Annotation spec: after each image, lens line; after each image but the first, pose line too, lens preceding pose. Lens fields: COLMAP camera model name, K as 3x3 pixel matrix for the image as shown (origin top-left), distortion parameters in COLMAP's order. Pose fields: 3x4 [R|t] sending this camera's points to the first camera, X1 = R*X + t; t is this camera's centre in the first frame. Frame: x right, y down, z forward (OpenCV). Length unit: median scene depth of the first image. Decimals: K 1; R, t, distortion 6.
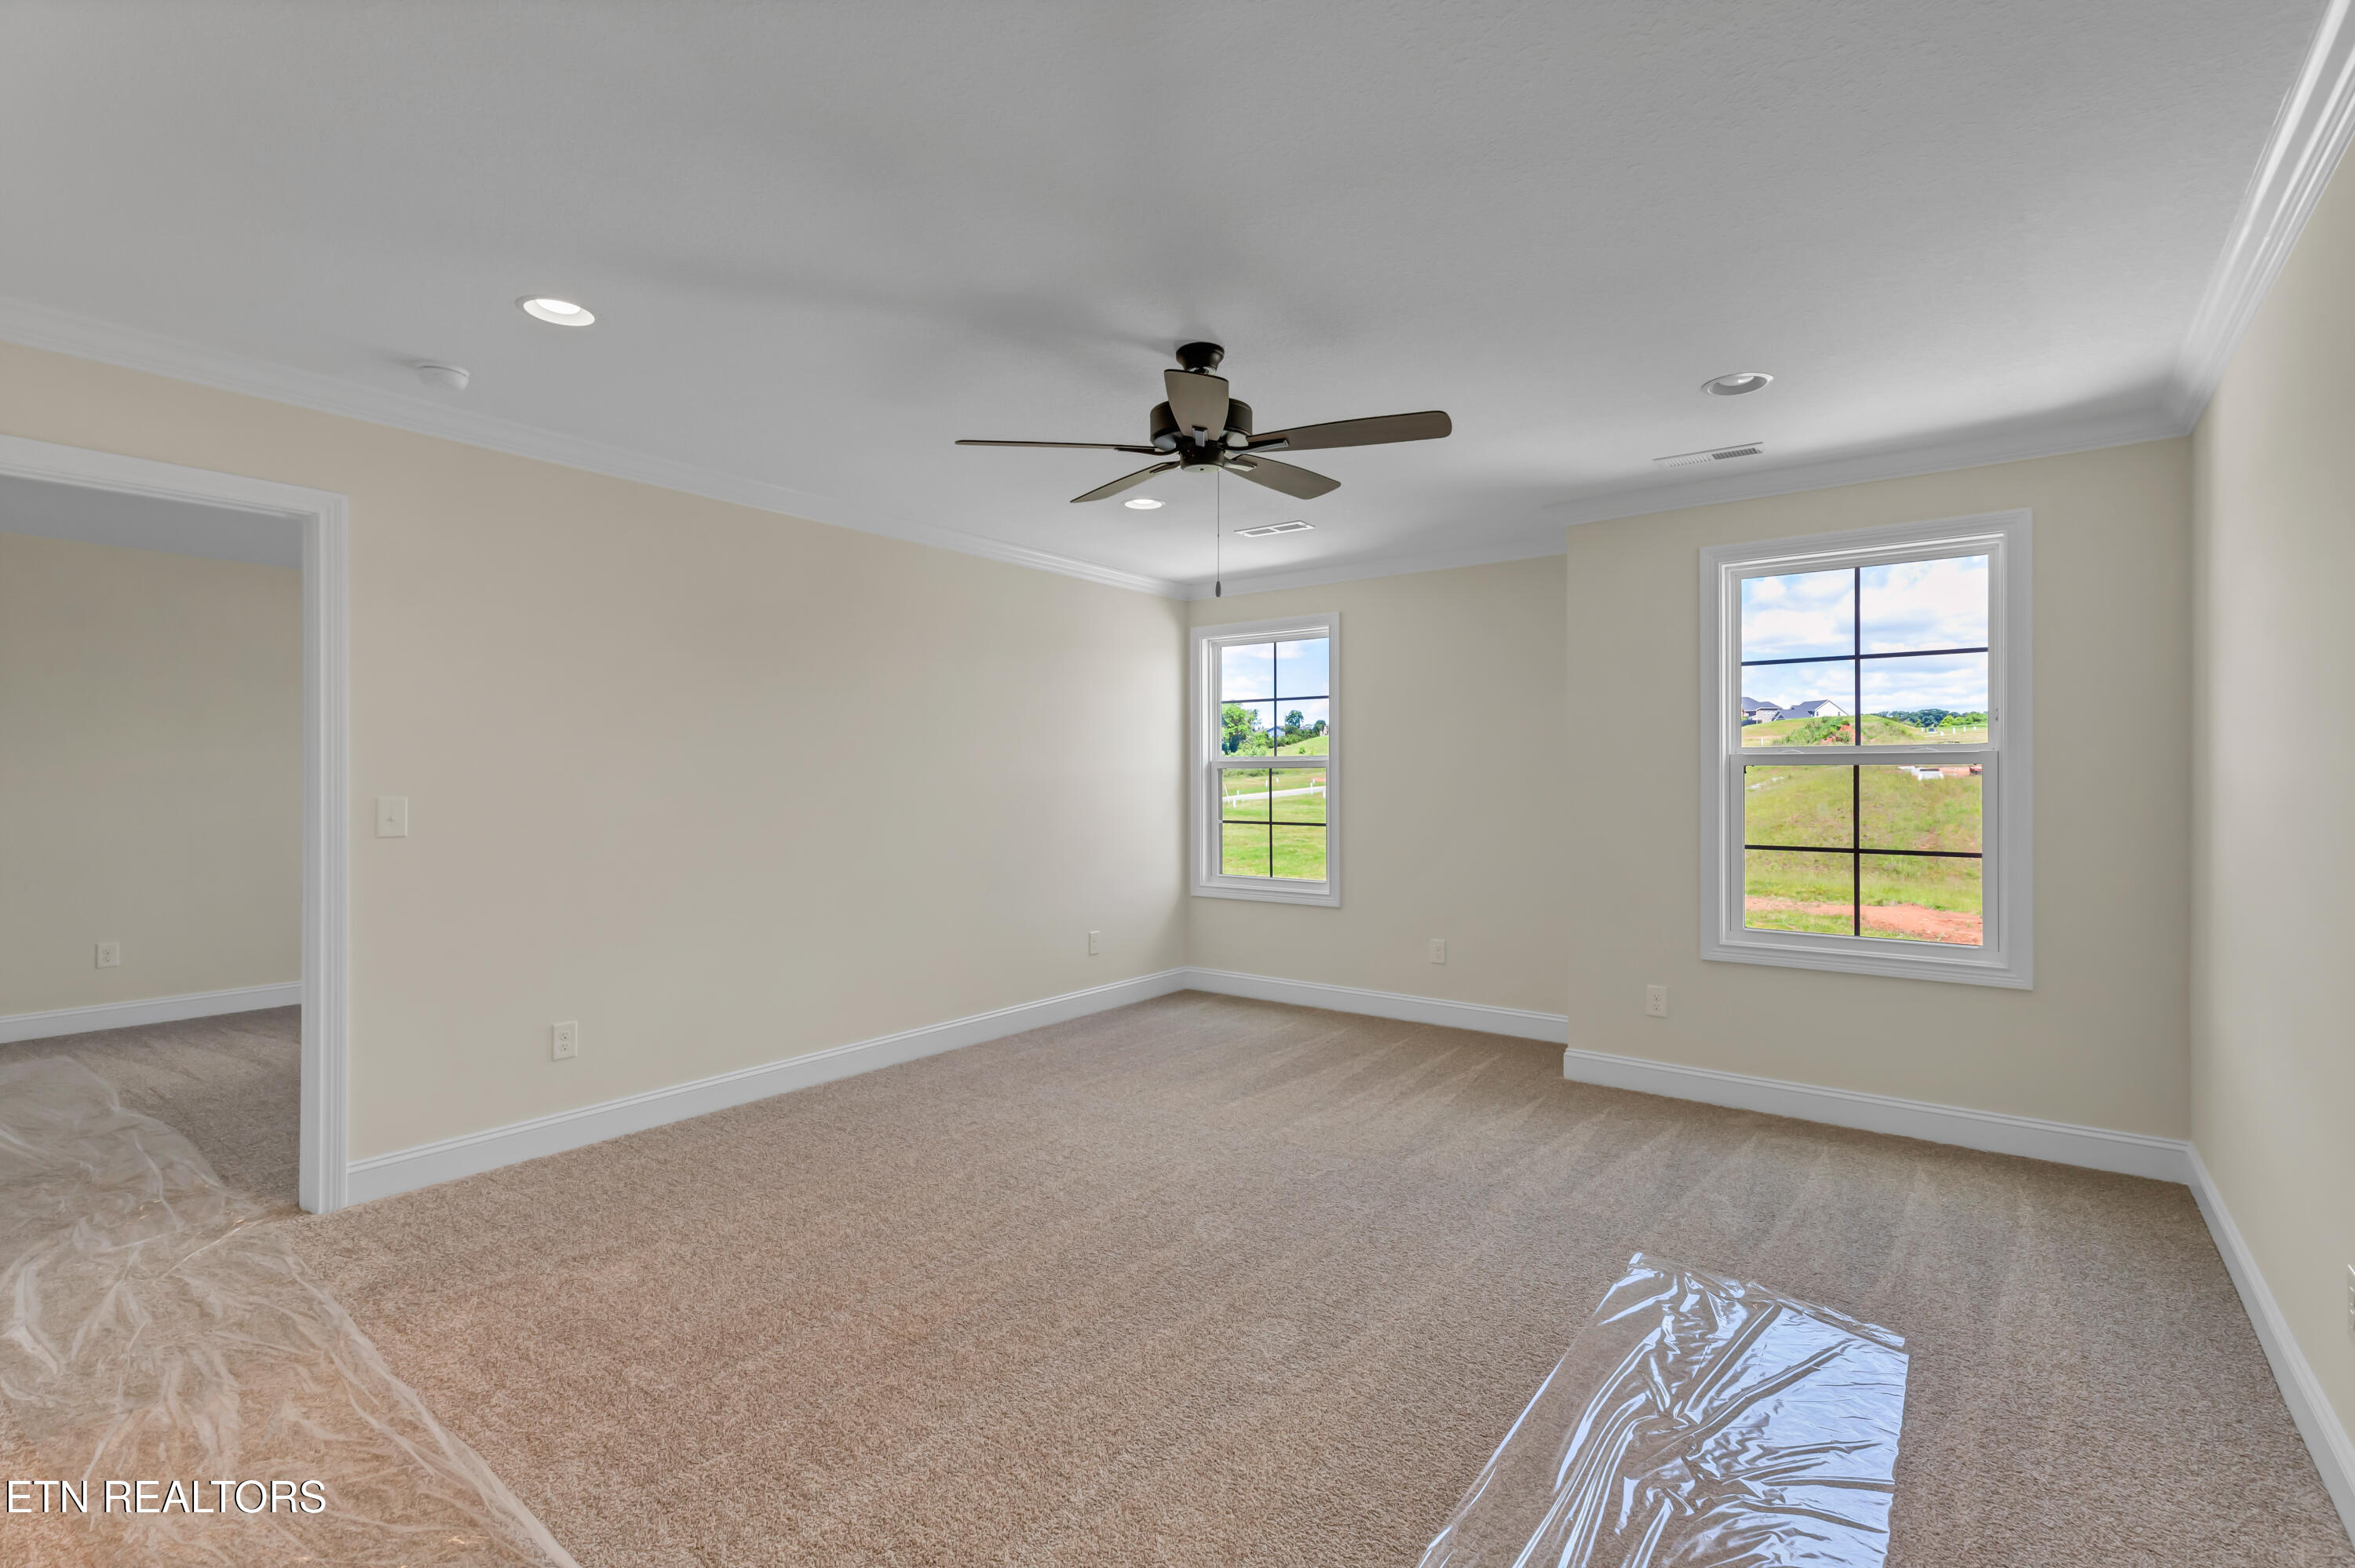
lens RADIAL K [[1060.7, 0, 1177.5], [0, 1060.7, 784.0], [0, 0, 1]] dist [0.002442, 0.000230]
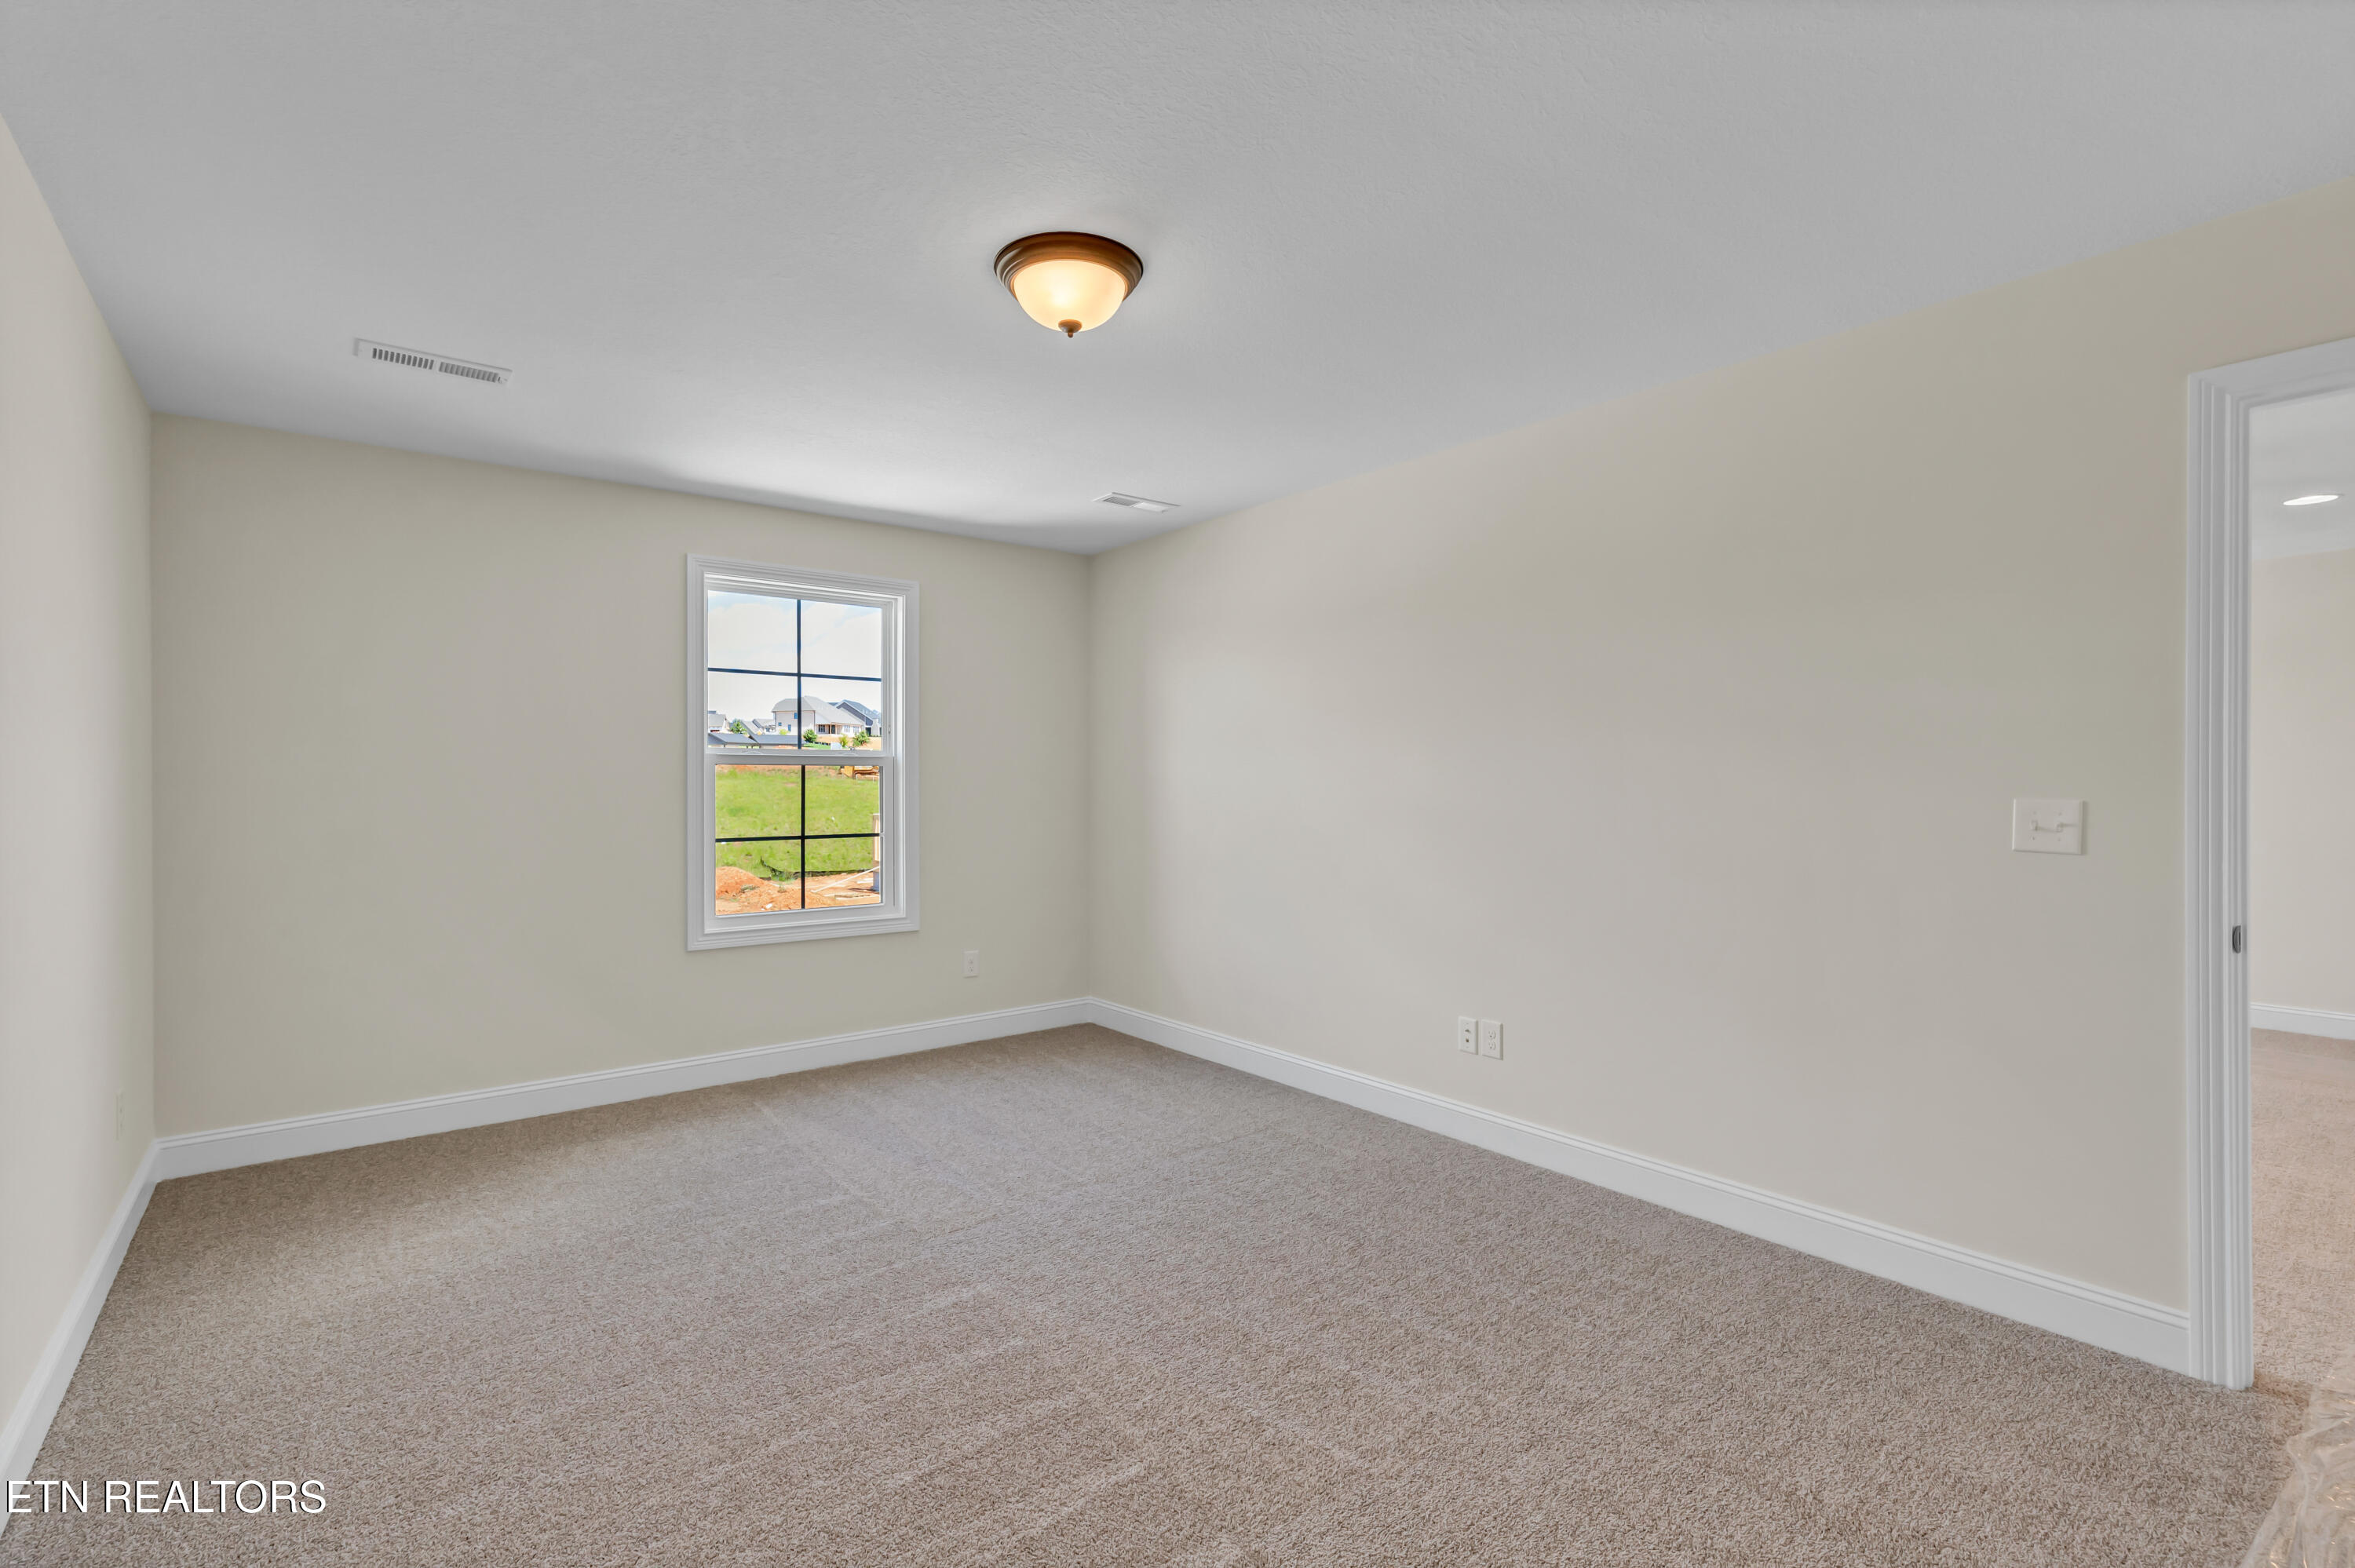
lens RADIAL K [[1060.7, 0, 1177.5], [0, 1060.7, 784.0], [0, 0, 1]] dist [0.002442, 0.000230]
pose [[0.240679, -0.008818, 0.970565, -0.411657], [-0.000701, 0.999957, 0.009259, -0.007987], [-0.970605, -0.002909, 0.240662, 0.307327]]
